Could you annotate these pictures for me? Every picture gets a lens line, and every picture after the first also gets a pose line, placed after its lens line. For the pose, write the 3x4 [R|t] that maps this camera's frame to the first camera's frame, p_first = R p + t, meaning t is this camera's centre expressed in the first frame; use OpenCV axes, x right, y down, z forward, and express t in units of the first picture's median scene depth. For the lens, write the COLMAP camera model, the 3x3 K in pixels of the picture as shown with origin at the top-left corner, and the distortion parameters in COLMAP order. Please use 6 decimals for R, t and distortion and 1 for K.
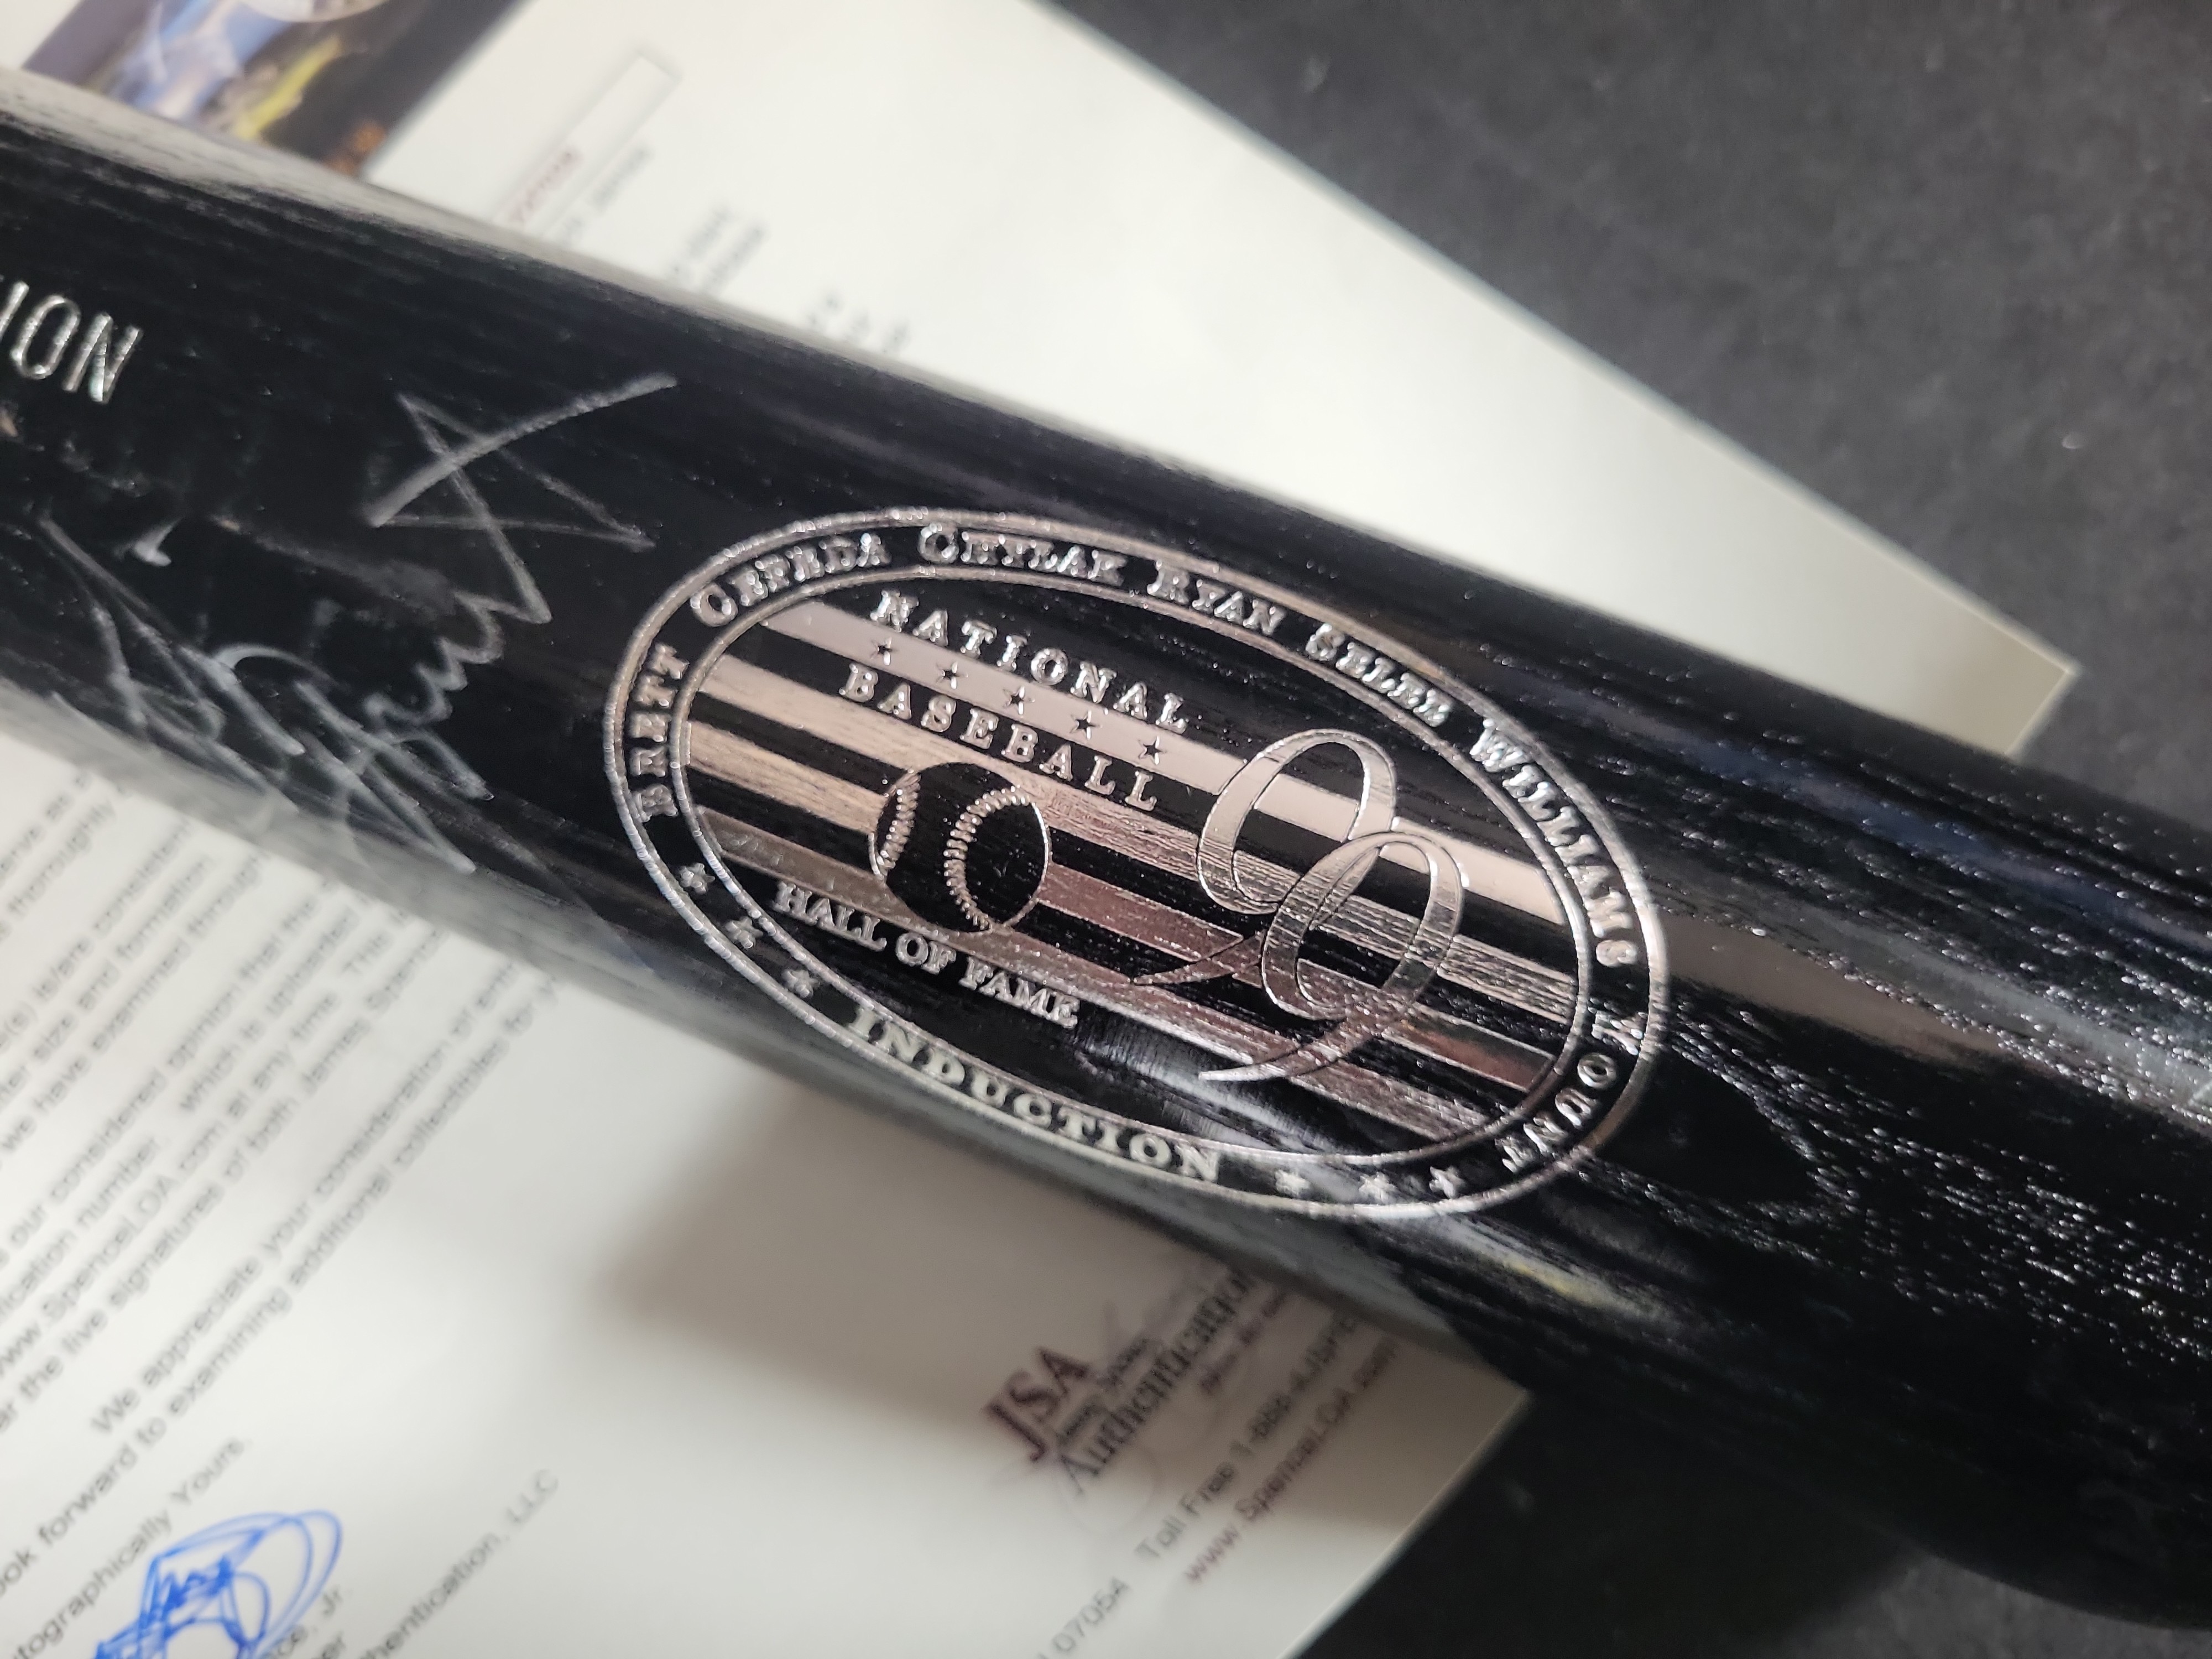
lens RADIAL K [[1806.6, 0, 1106.0], [0, 1806.6, 829.5], [0, 0, 1]] dist [-0.057764, 0.007410]
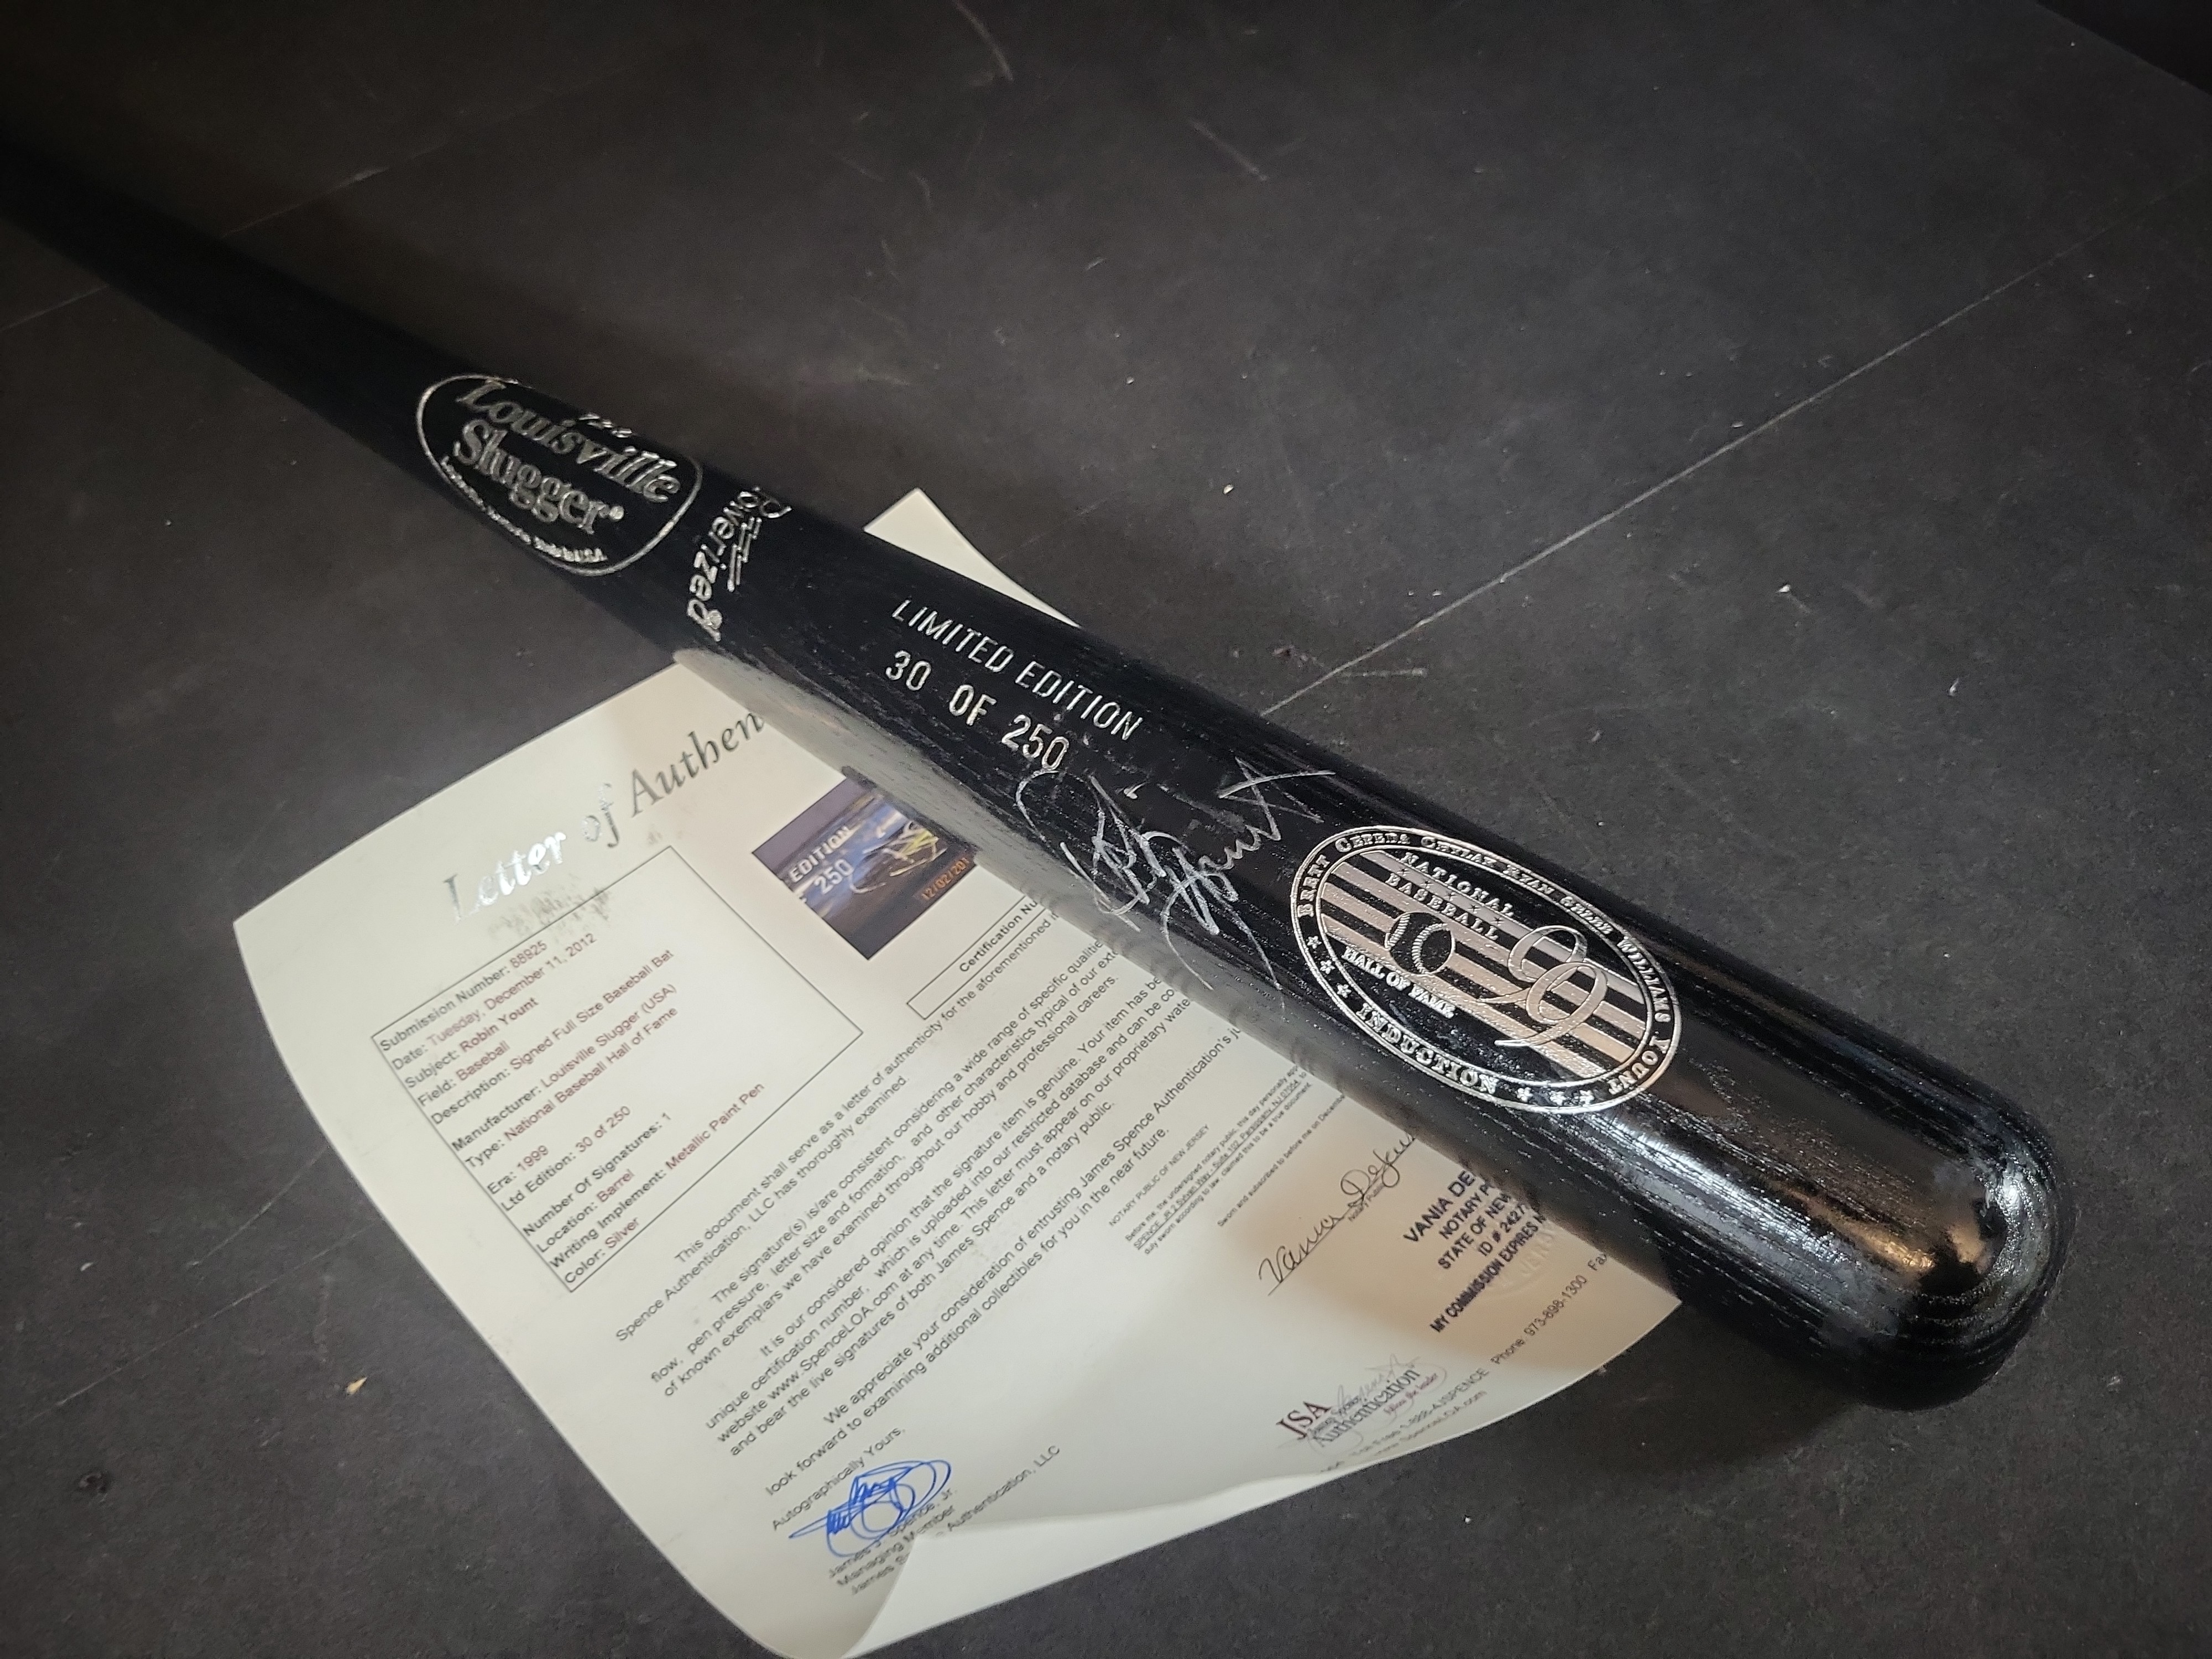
lens RADIAL K [[1703.3, 0, 1139.0], [0, 1703.3, 831.5], [0, 0, 1]] dist [-0.003613, -0.016535]
pose [[0.970538, 0.183440, -0.156221, -0.118373], [-0.227888, 0.909406, -0.347918, 0.817162], [0.078246, 0.373269, 0.924418, -1.401765]]
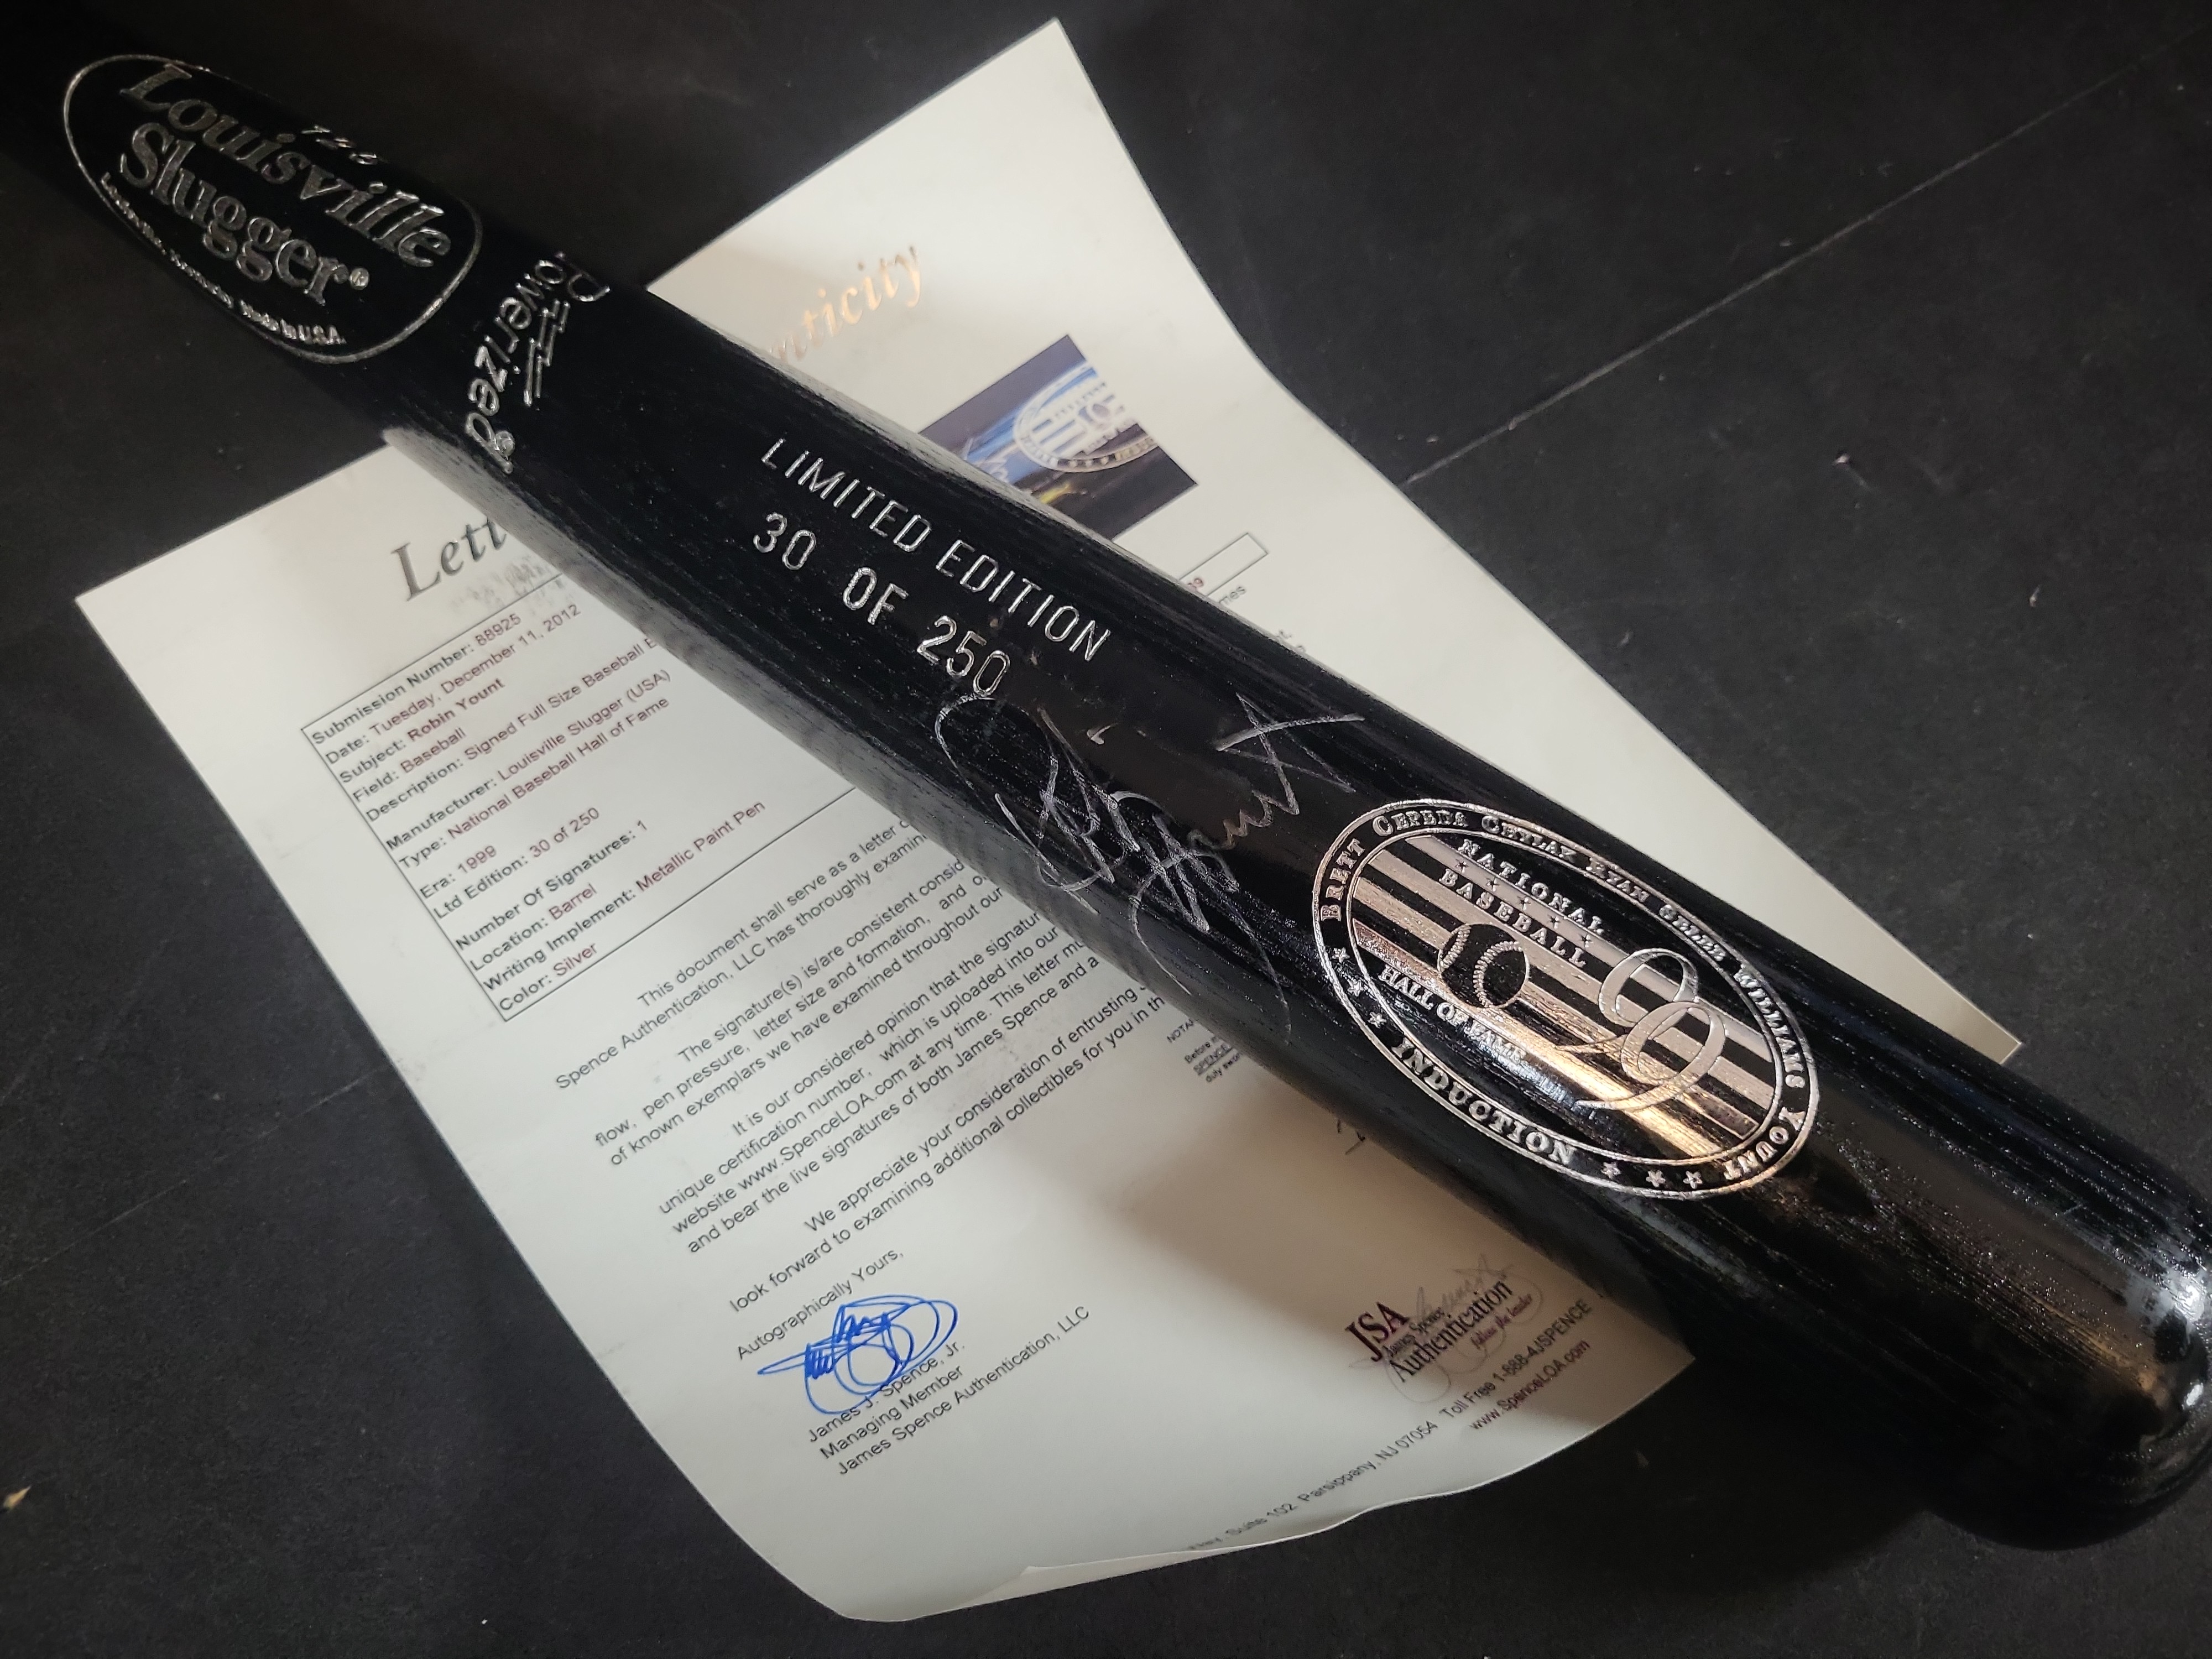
lens RADIAL K [[1703.3, 0, 1139.0], [0, 1703.3, 831.5], [0, 0, 1]] dist [-0.003613, -0.016535]
pose [[0.973295, 0.229533, 0.003539, -0.490975], [-0.222465, 0.946902, -0.232134, 0.392166], [-0.056633, 0.225147, 0.972677, -0.868482]]
